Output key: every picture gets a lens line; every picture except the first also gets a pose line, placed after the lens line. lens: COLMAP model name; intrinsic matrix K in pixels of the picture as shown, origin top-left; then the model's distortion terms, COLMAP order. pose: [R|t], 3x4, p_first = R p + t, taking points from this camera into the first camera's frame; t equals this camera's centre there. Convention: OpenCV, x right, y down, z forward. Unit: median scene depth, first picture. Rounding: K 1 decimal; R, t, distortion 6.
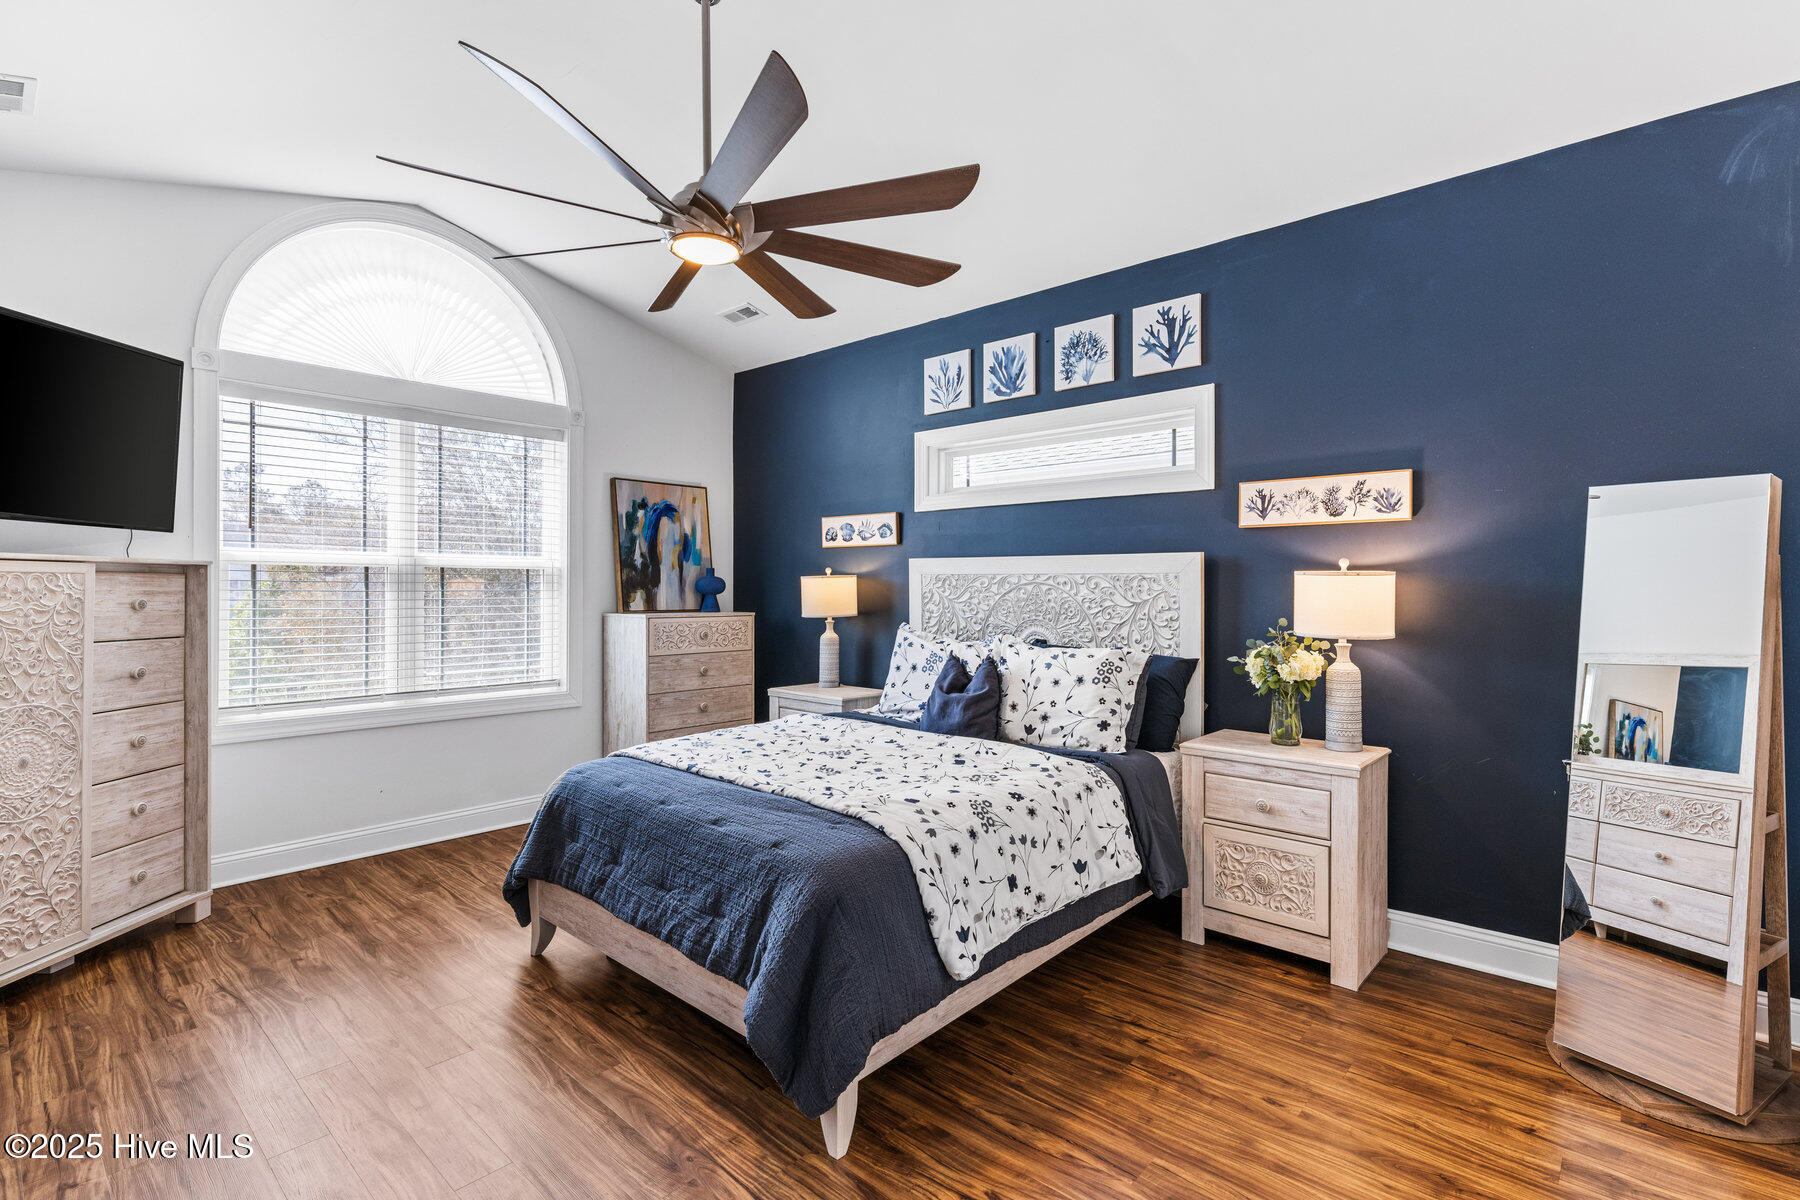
lens RADIAL K [[848.4, 0, 904.3], [0, 848.4, 593.0], [0, 0, 1]] dist [-0.000551, -0.000437]
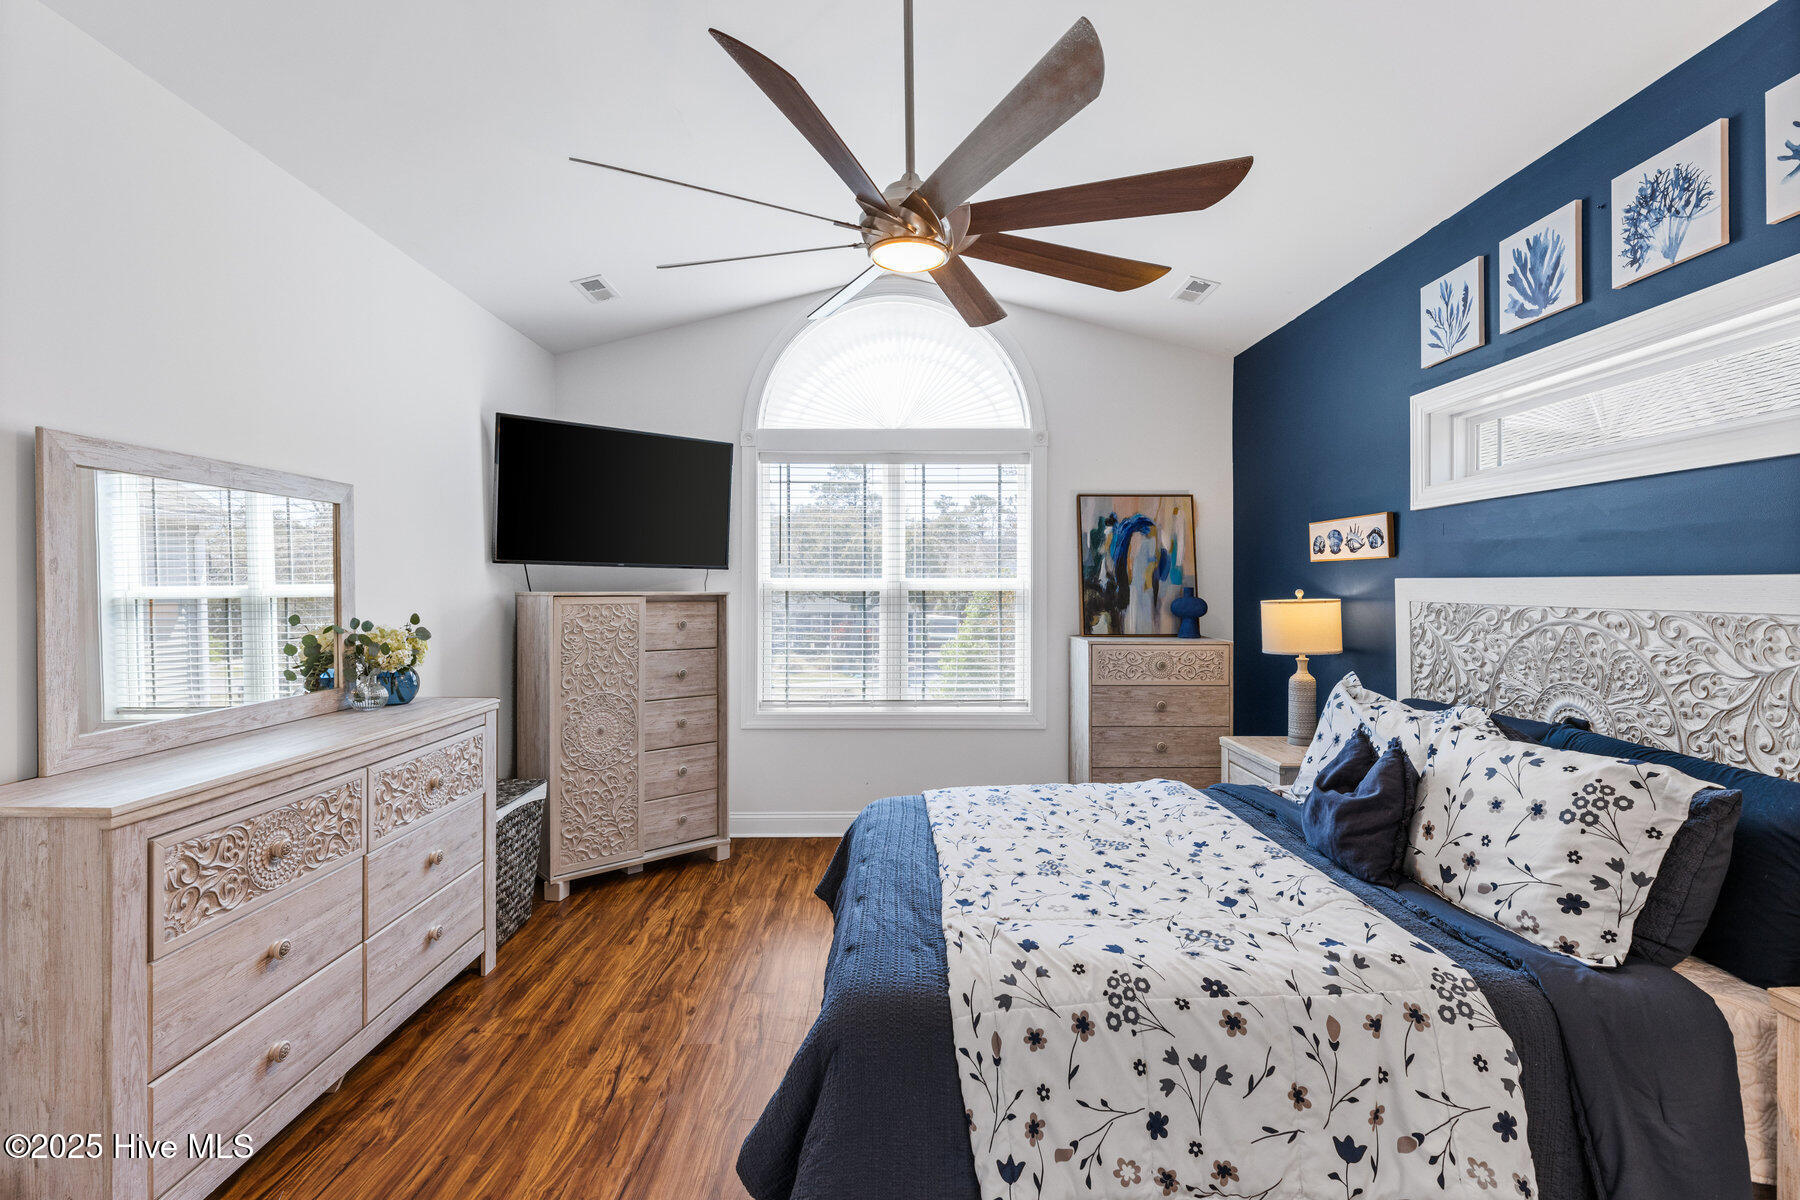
lens RADIAL K [[834.6, 0, 883.7], [0, 834.6, 591.0], [0, 0, 1]] dist [-0.002786, -0.000273]
pose [[0.668453, 0.000844, -0.743754, 0.277600], [-0.002846, 0.999995, -0.001423, -0.032938], [0.743749, 0.003067, 0.668452, 0.266845]]
